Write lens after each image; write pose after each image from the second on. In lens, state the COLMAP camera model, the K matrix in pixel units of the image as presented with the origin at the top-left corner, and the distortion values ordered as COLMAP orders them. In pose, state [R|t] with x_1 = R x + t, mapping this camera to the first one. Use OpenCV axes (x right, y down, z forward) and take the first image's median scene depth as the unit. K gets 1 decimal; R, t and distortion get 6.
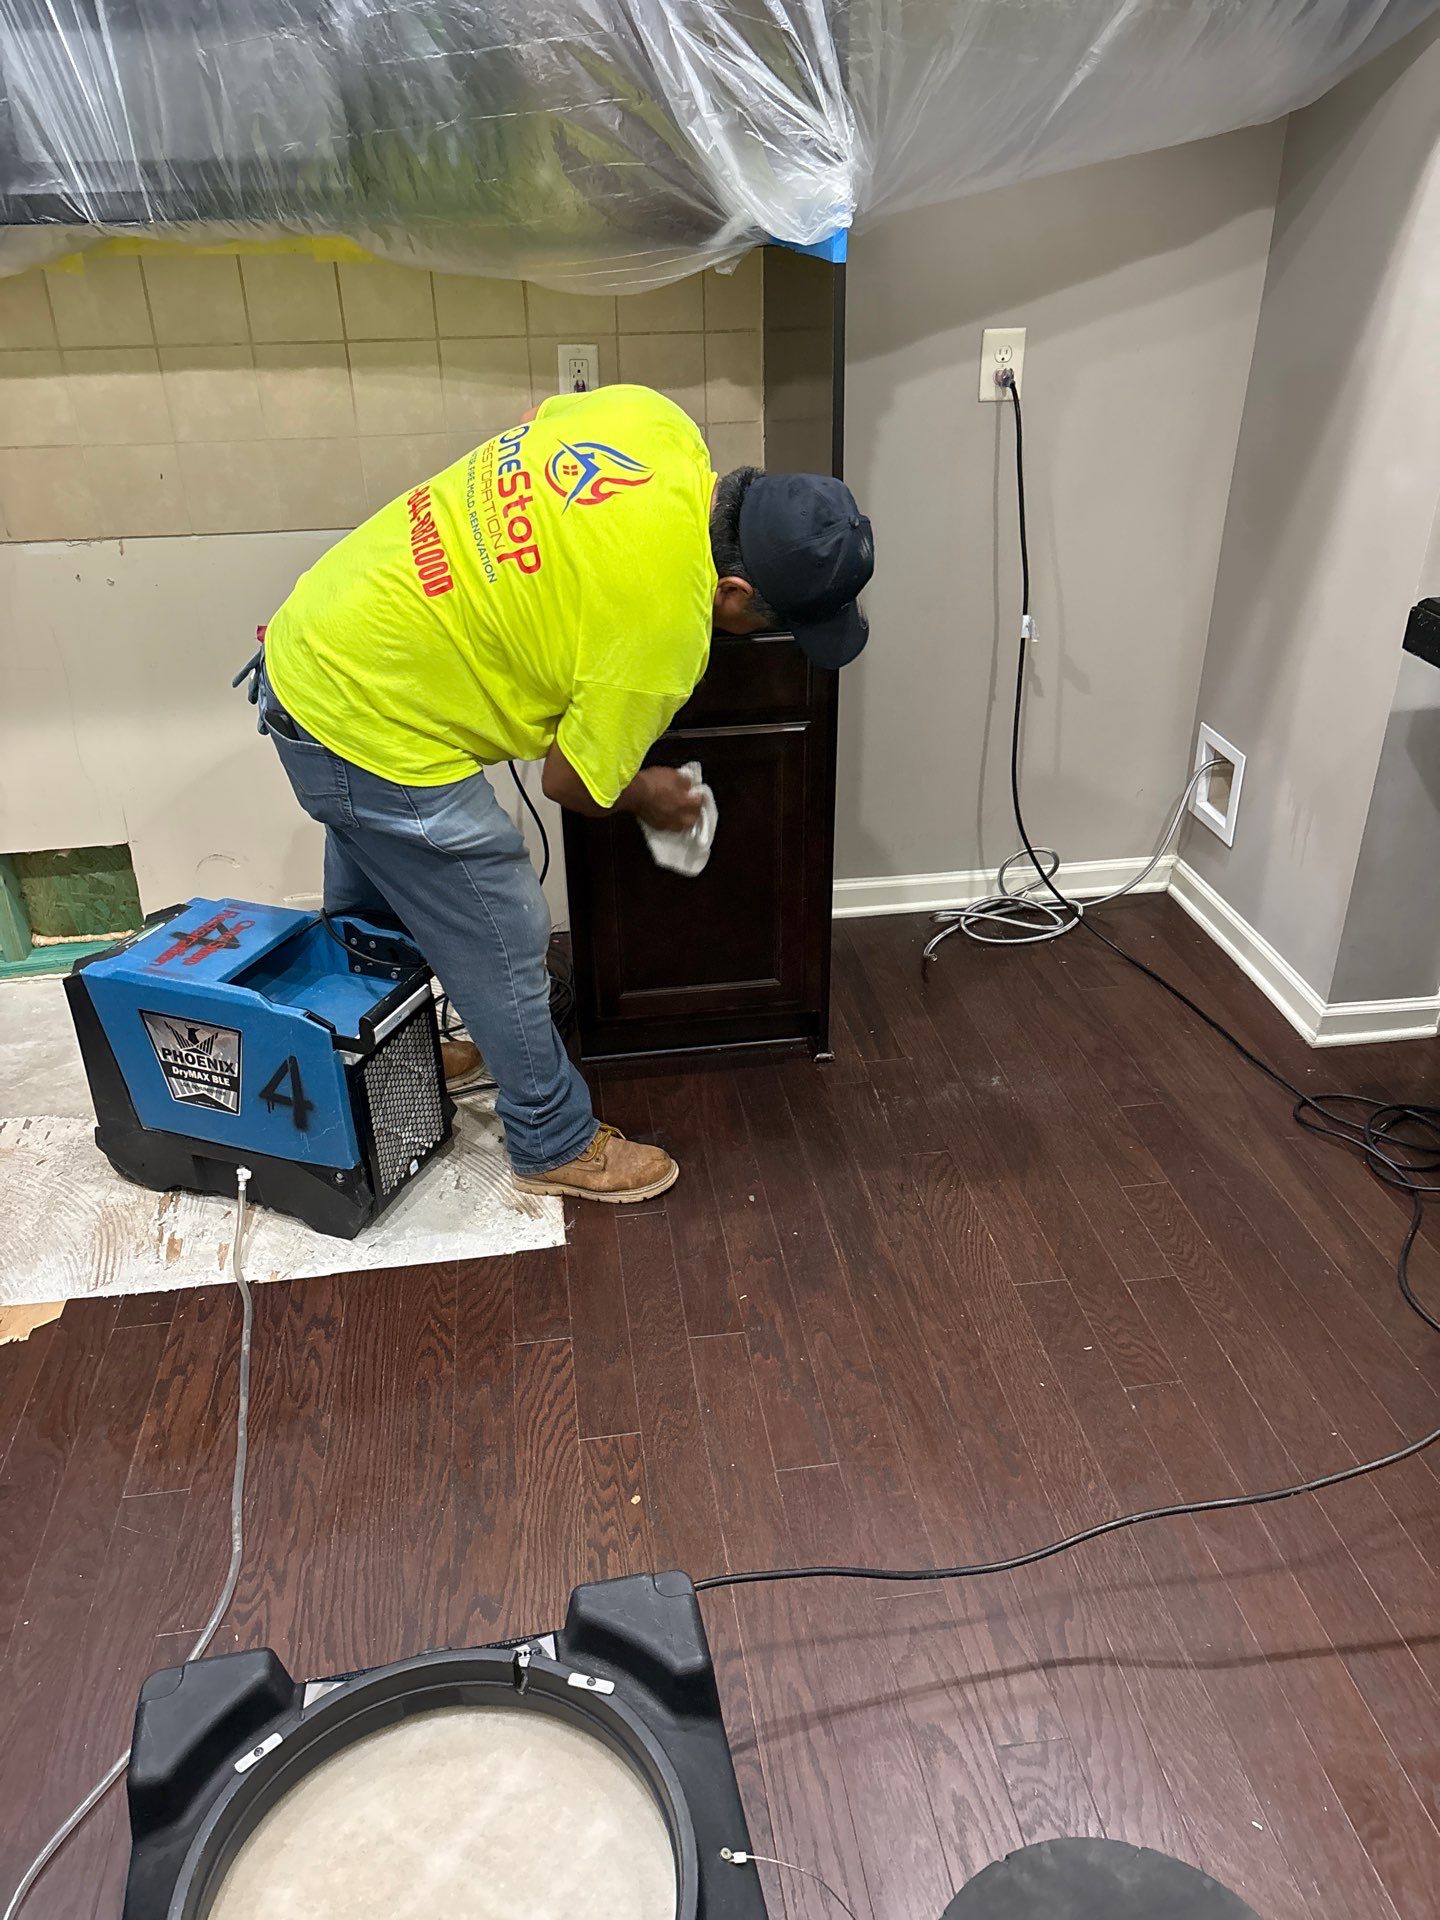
lens RADIAL K [[1445.4, 0, 720.8], [0, 1445.4, 974.4], [0, 0, 1]] dist [0.047467, -0.060812]
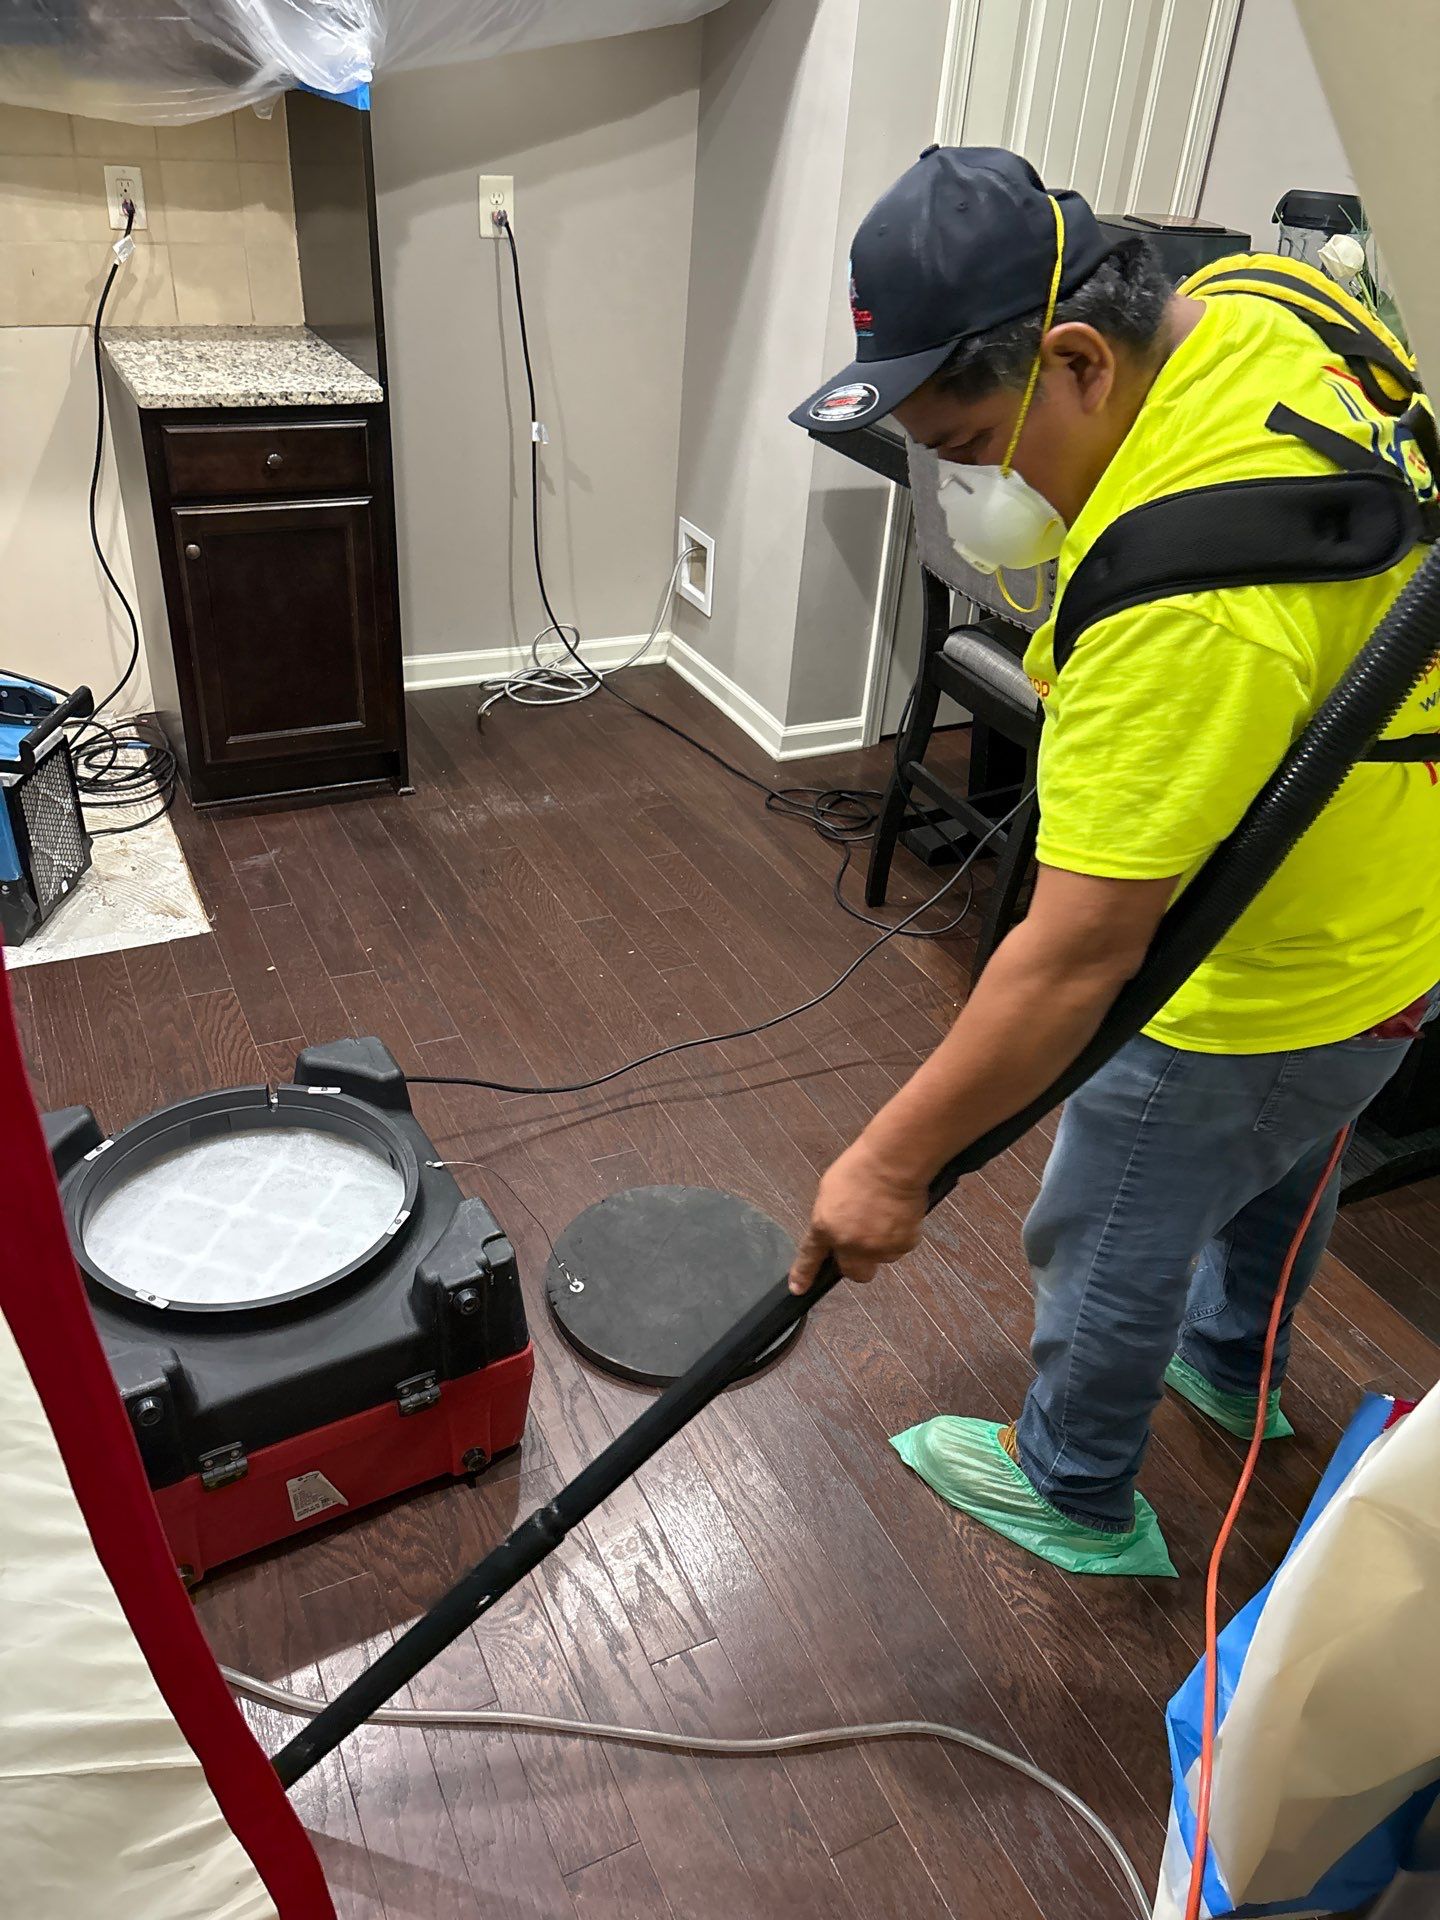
lens RADIAL K [[1445.4, 0, 720.8], [0, 1445.4, 974.4], [0, 0, 1]] dist [0.047467, -0.060812]
pose [[0.946242, -0.103661, 0.306400, -0.078933], [0.079505, 0.992733, 0.090329, 0.140794], [-0.313537, -0.061113, 0.947607, -0.290534]]
